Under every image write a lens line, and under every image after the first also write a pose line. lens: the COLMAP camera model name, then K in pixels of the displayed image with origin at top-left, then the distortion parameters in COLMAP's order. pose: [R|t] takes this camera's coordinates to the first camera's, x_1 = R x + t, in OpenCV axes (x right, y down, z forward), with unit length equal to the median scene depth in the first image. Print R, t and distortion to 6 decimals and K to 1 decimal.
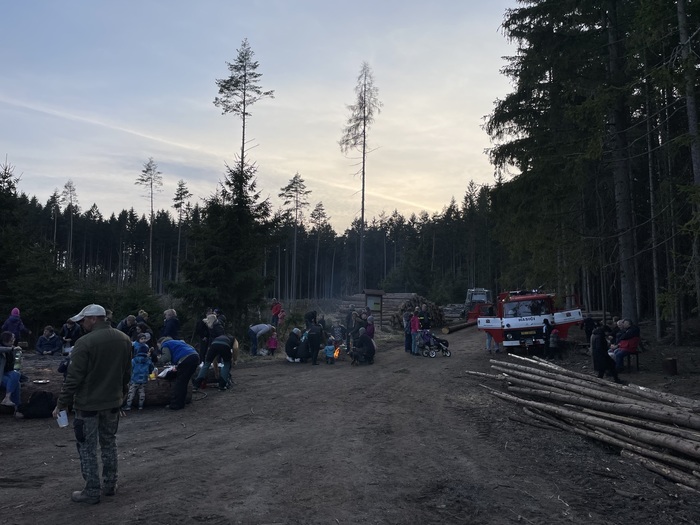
lens RADIAL K [[537.0, 0, 354.0], [0, 537.0, 261.3], [0, 0, 1]] dist [0.074903, -0.106726]
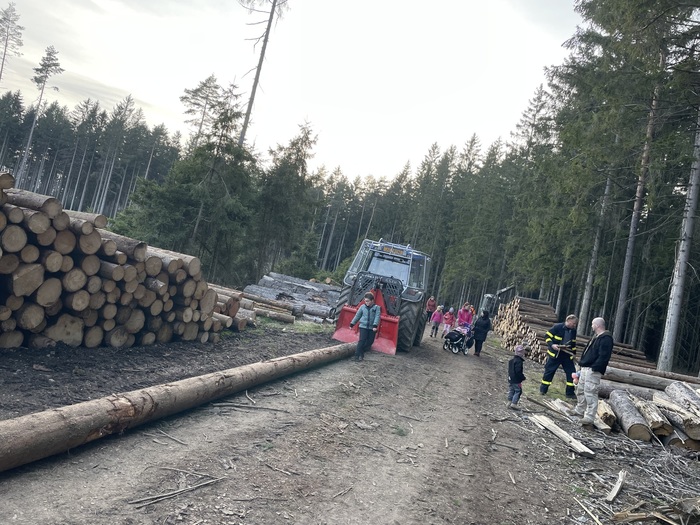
lens RADIAL K [[537.0, 0, 354.0], [0, 537.0, 261.3], [0, 0, 1]] dist [0.074903, -0.106726]
pose [[0.971333, 0.213669, 0.104198, 0.058257], [-0.217936, 0.975461, 0.031312, 0.018802], [-0.094950, -0.053123, 0.994064, 0.224610]]
